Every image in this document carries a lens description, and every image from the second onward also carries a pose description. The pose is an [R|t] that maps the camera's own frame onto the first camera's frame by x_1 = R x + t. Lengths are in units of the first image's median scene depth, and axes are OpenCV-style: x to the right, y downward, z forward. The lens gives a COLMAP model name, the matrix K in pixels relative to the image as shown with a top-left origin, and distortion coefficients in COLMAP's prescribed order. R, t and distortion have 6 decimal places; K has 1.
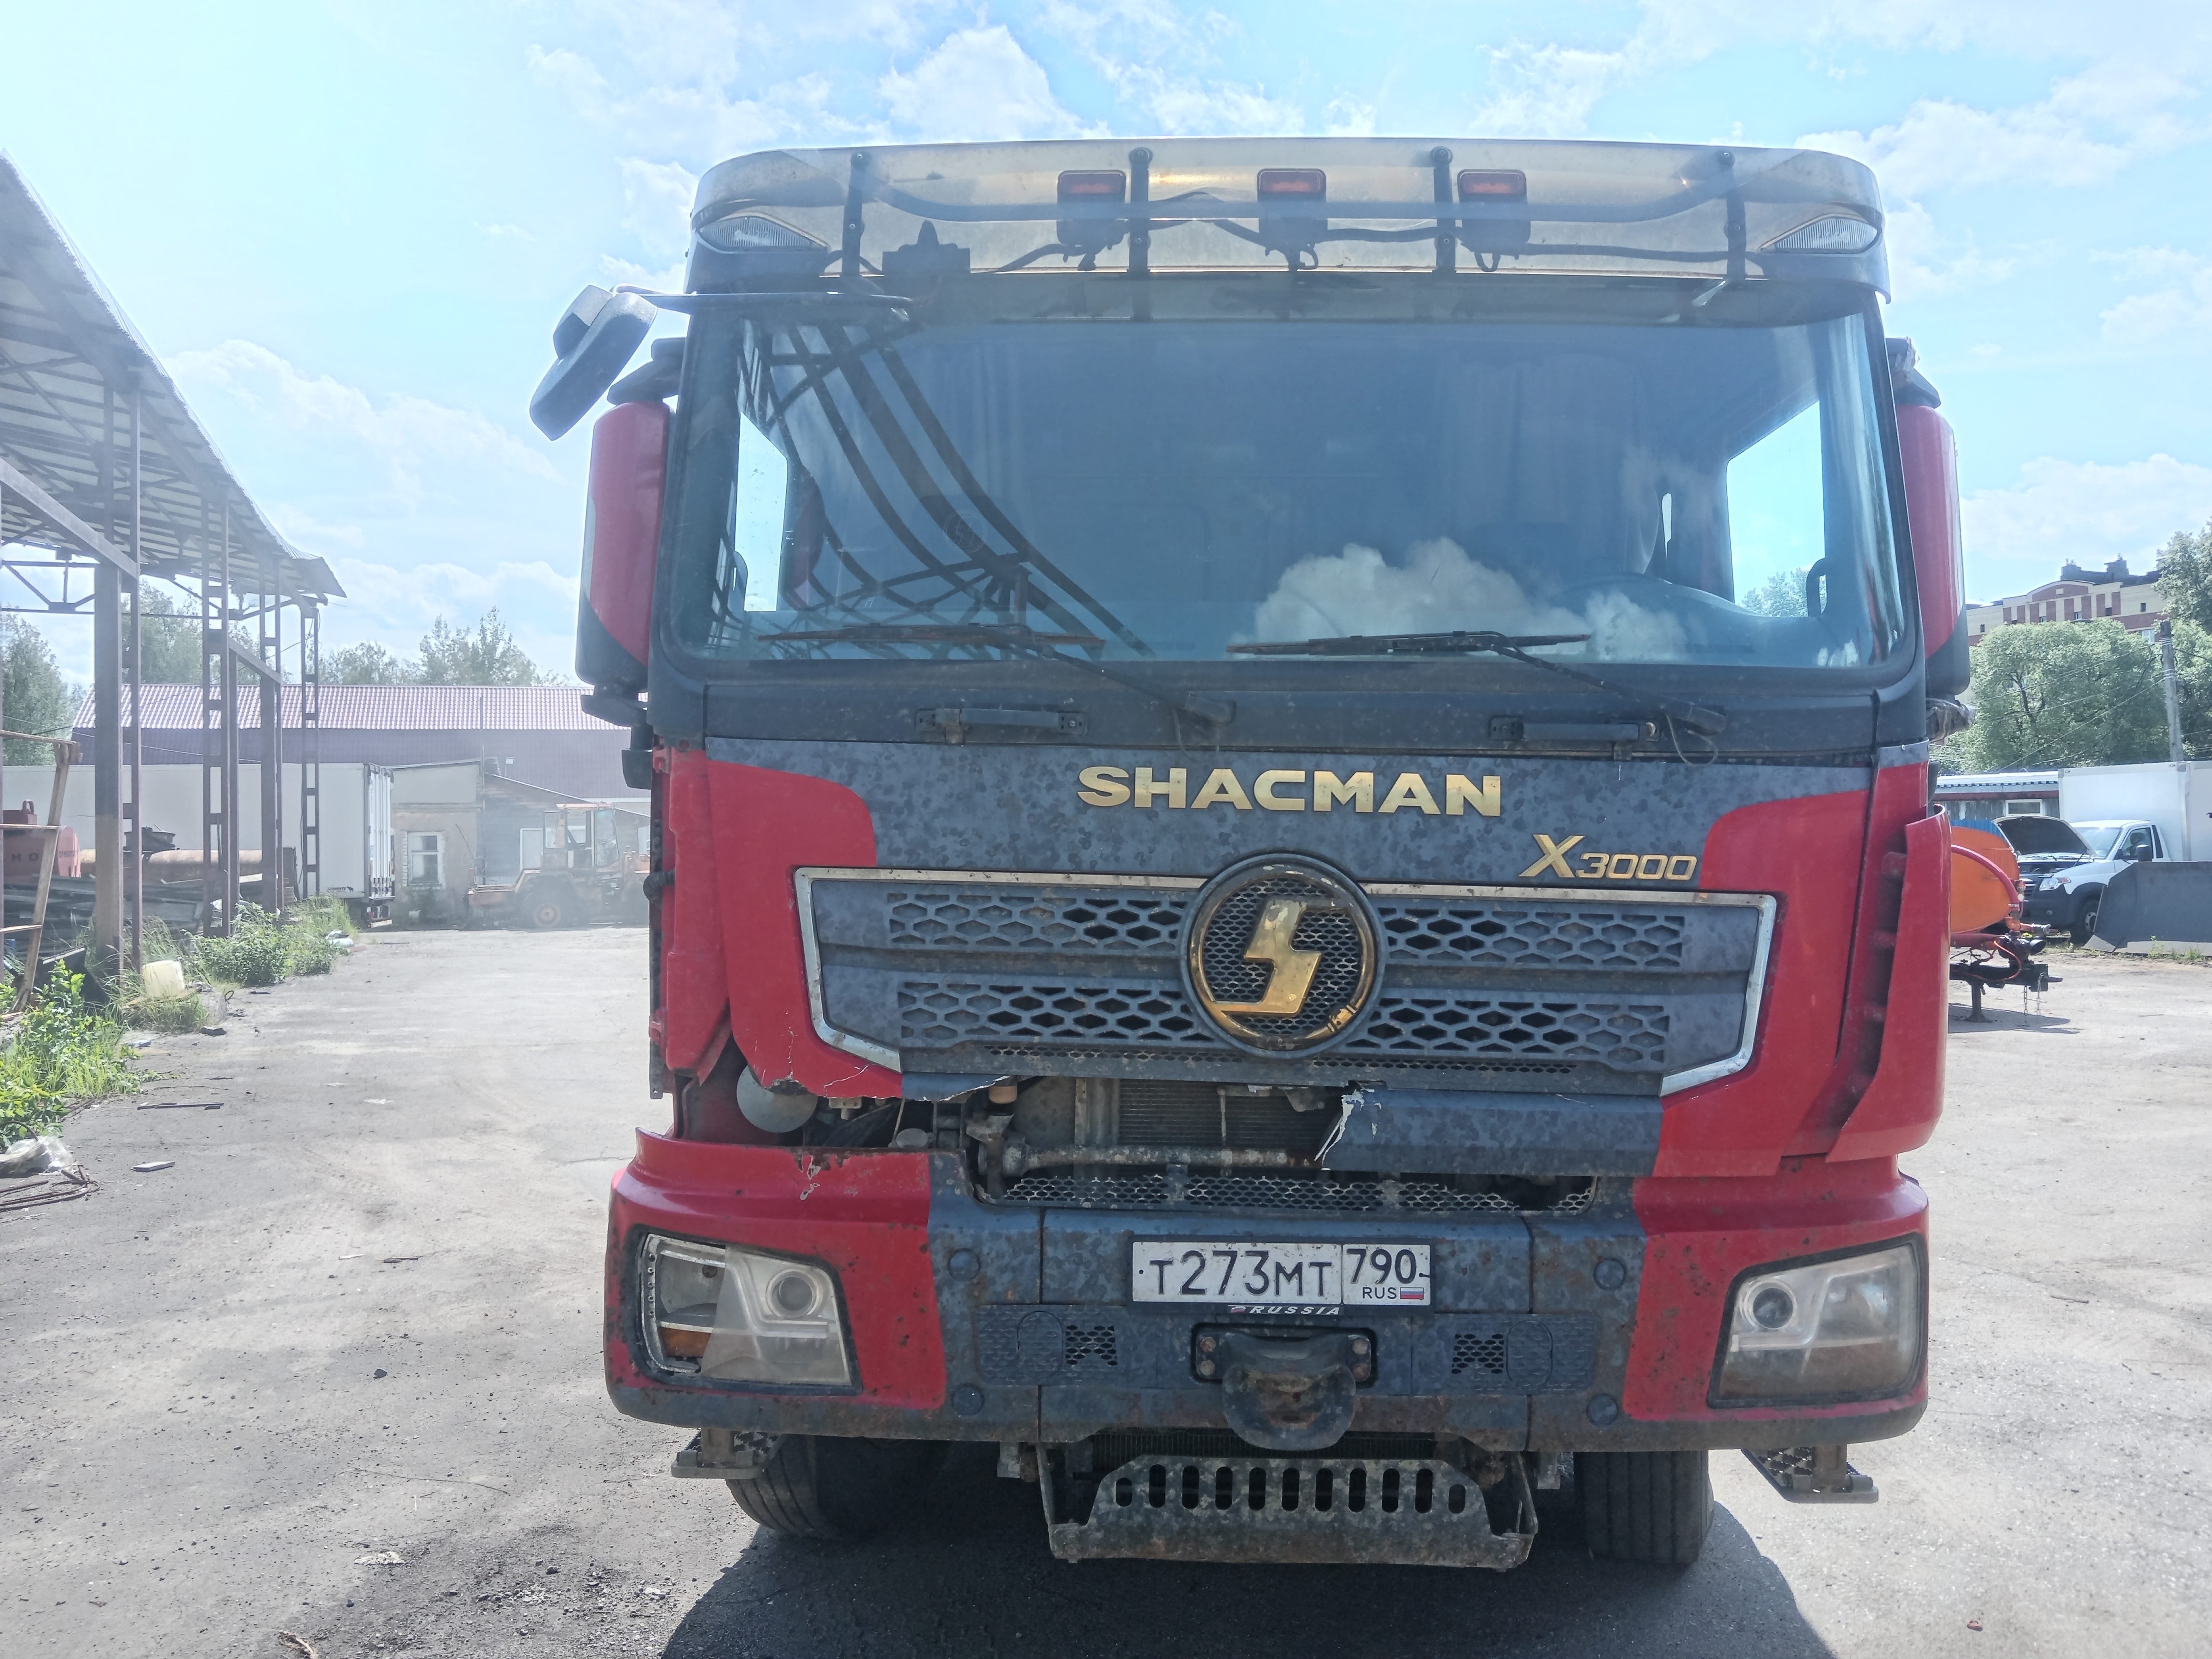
lens RADIAL K [[1731.8, 0, 1100.0], [0, 1731.8, 839.1], [0, 0, 1]] dist [-0.008459, -0.000307]
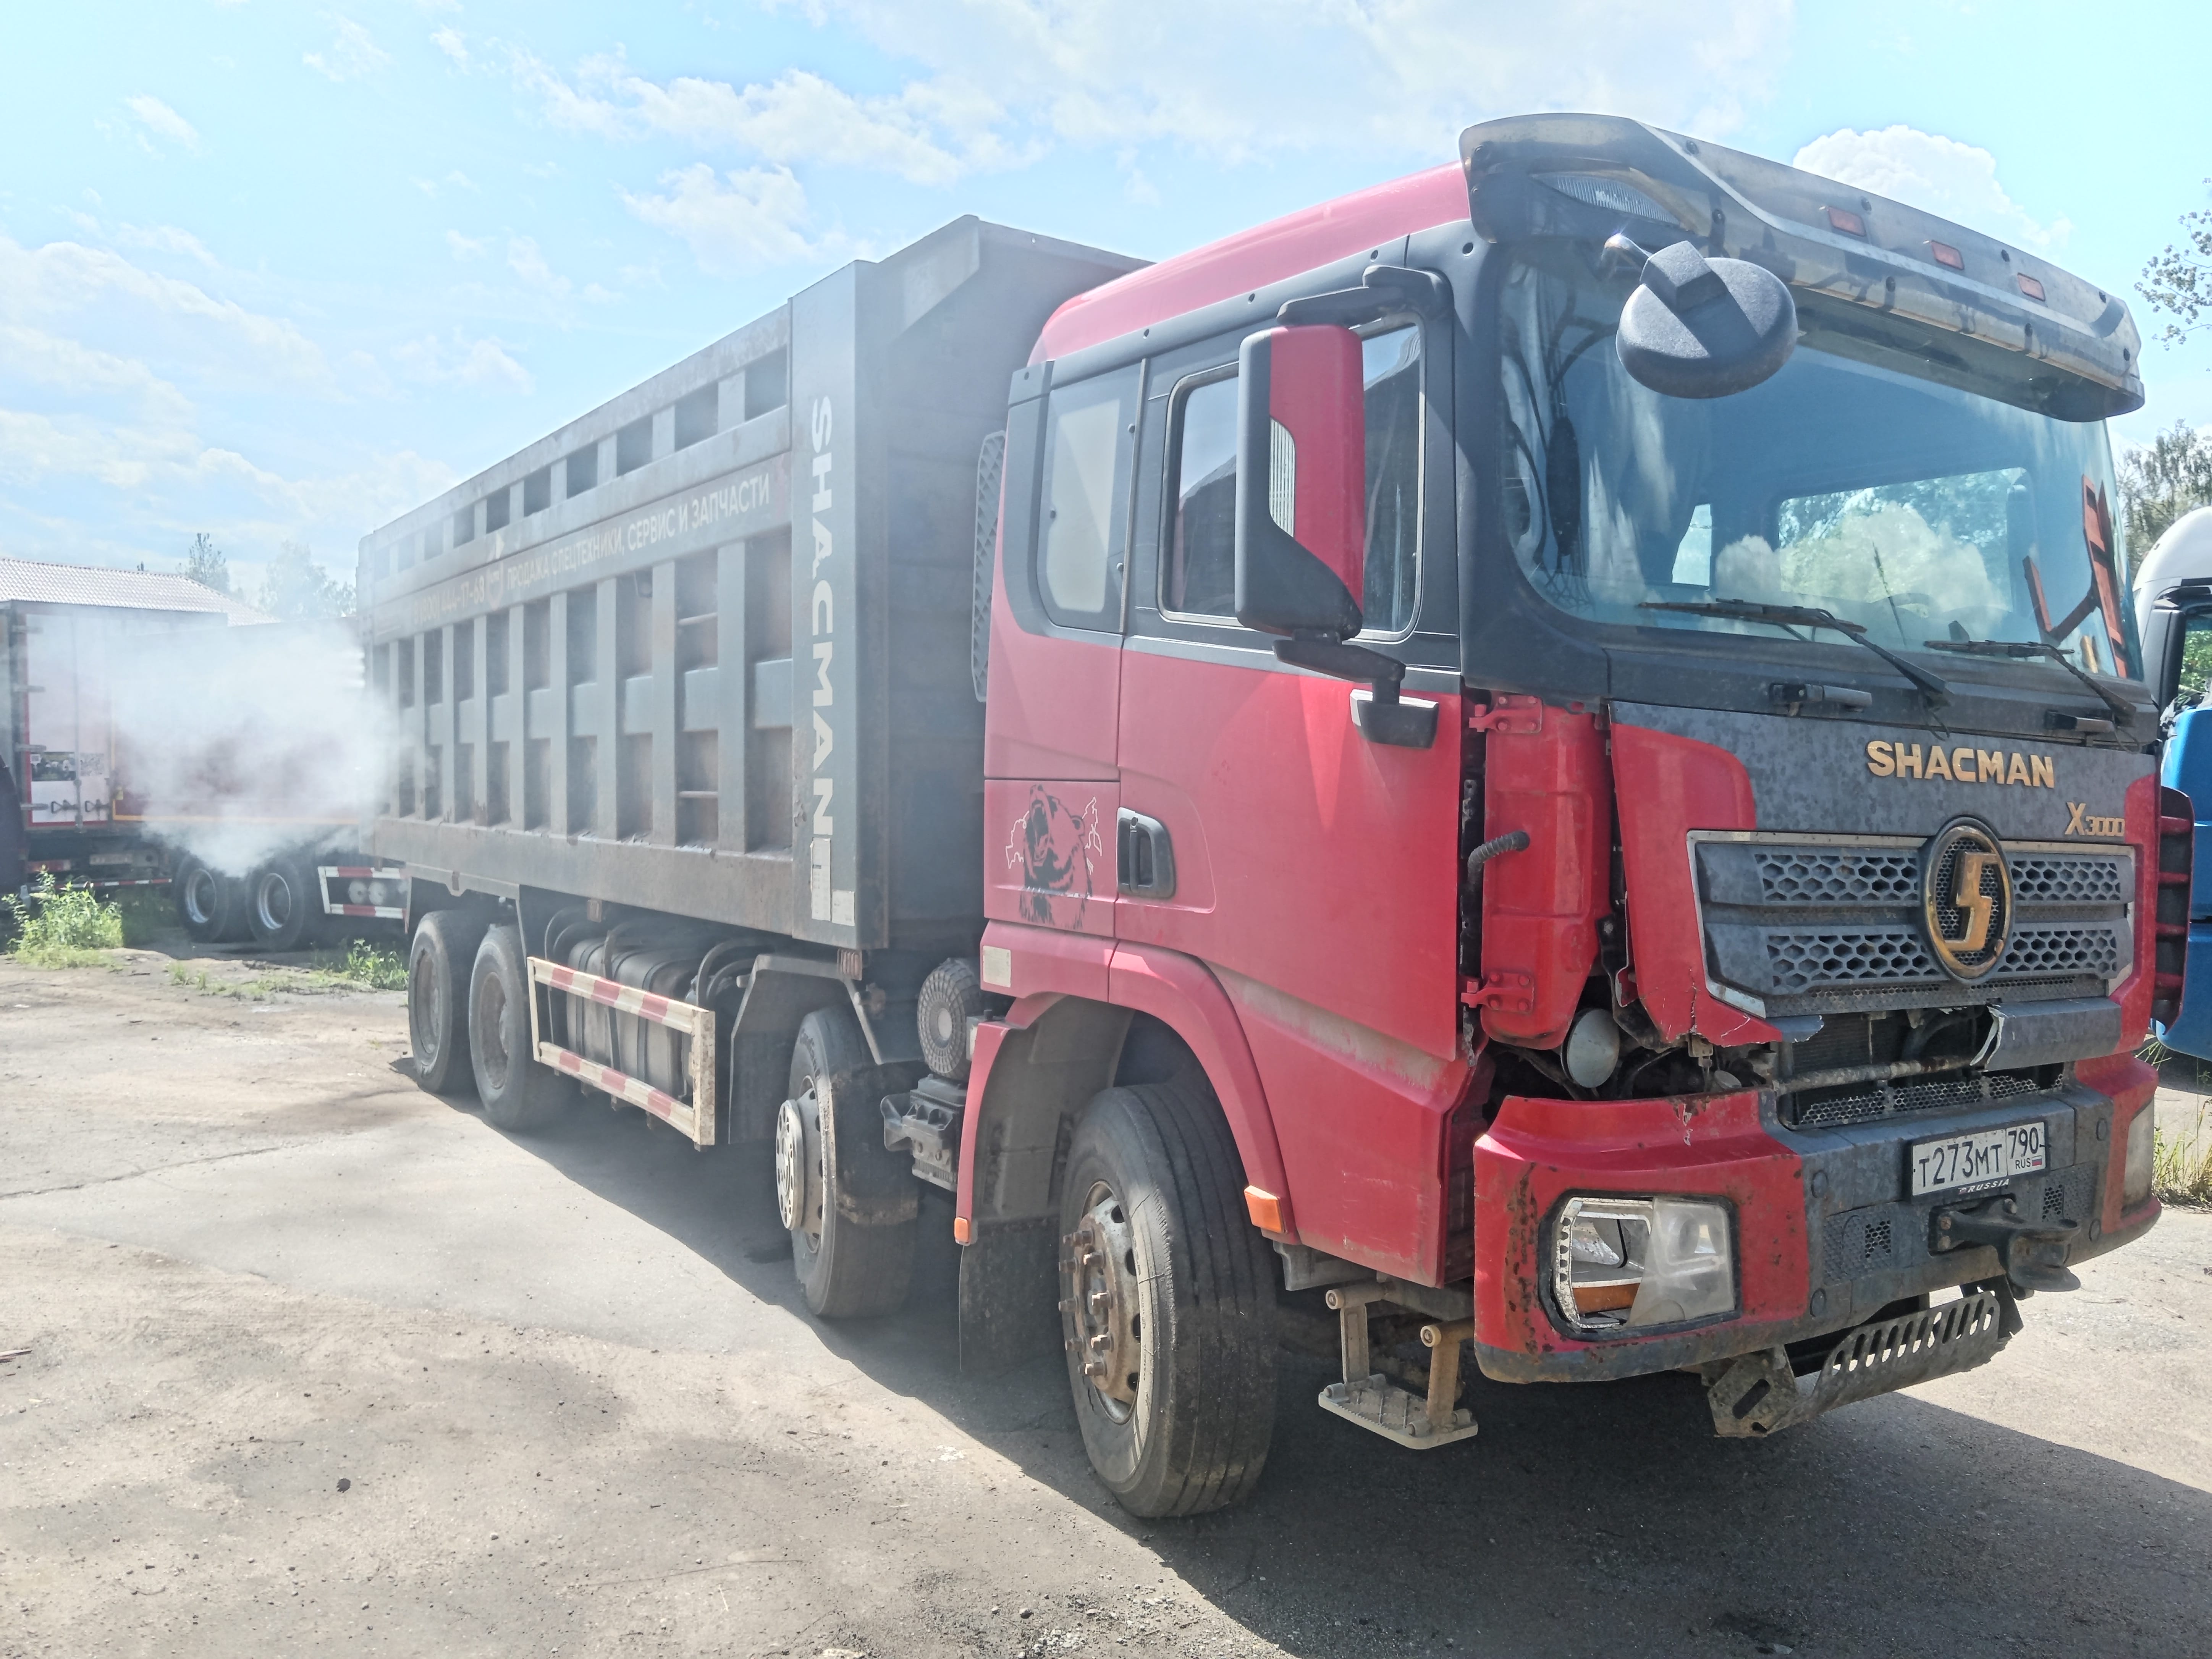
lens RADIAL K [[1751.9, 0, 1110.5], [0, 1751.9, 873.6], [0, 0, 1]] dist [-0.007835, -0.009243]
pose [[0.805887, -0.020893, 0.591701, -1.097921], [-0.014446, 0.998386, 0.054928, -0.010660], [-0.591893, -0.052813, 0.804284, 0.365122]]
